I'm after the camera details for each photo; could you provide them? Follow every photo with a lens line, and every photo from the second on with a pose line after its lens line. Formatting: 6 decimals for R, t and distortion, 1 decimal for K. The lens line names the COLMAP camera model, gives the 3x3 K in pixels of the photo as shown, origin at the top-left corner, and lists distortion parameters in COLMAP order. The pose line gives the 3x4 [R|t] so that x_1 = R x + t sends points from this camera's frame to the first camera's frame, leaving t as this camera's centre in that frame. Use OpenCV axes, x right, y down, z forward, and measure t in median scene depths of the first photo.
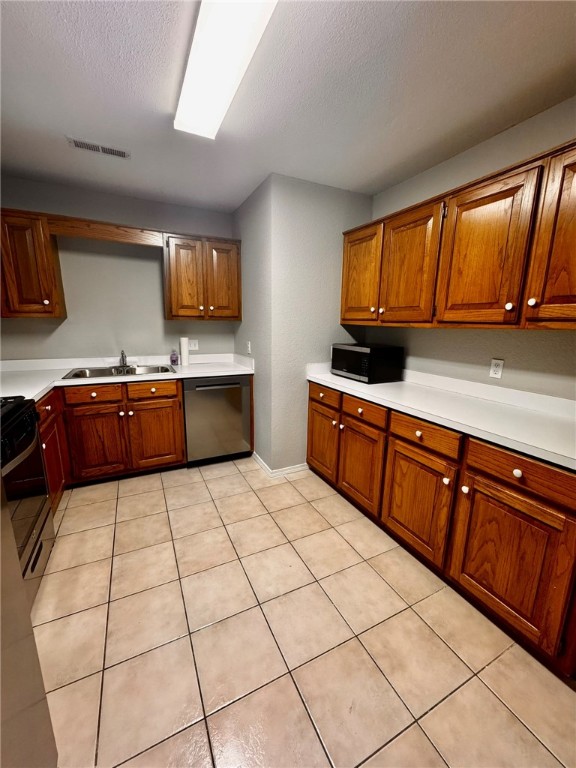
lens RADIAL K [[305.5, 0, 288.0], [0, 305.5, 384.0], [0, 0, 1]] dist [-0.009777, 0.000530]
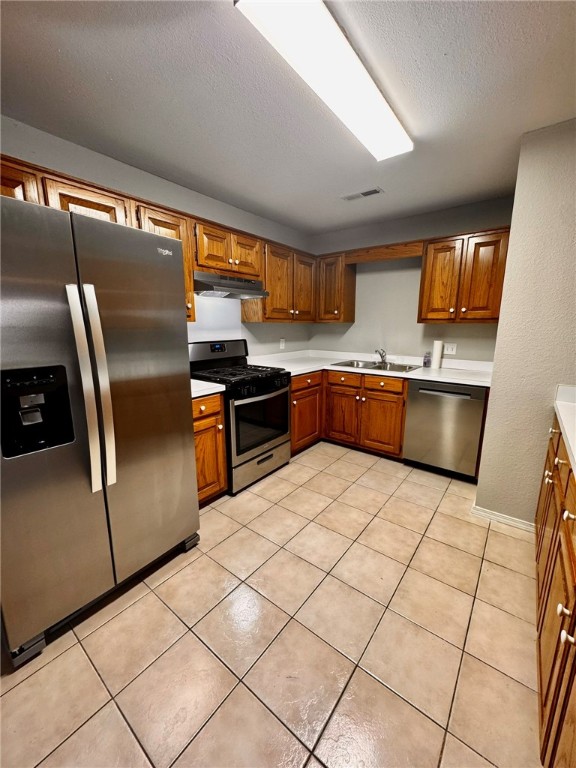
lens RADIAL K [[305.5, 0, 288.0], [0, 305.5, 384.0], [0, 0, 1]] dist [-0.009777, 0.000530]
pose [[0.425743, 0.159192, -0.890730, 0.448523], [-0.174561, 0.980360, 0.091776, -0.024377], [0.887846, 0.116414, 0.445171, 0.173434]]
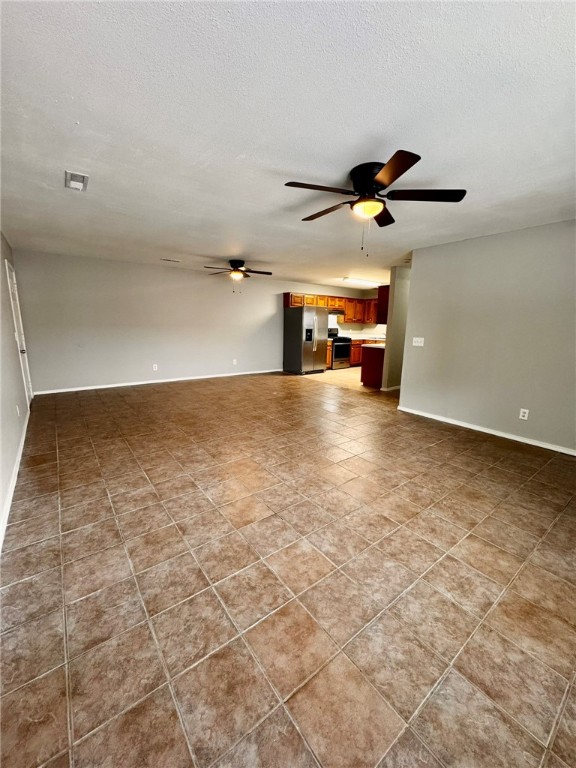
lens RADIAL K [[305.5, 0, 288.0], [0, 305.5, 384.0], [0, 0, 1]] dist [-0.009777, 0.000530]
pose [[0.183286, 0.183596, -0.965763, 3.054939], [-0.210303, 0.966985, 0.143916, 0.205564], [0.960302, 0.176725, 0.215845, -0.789256]]
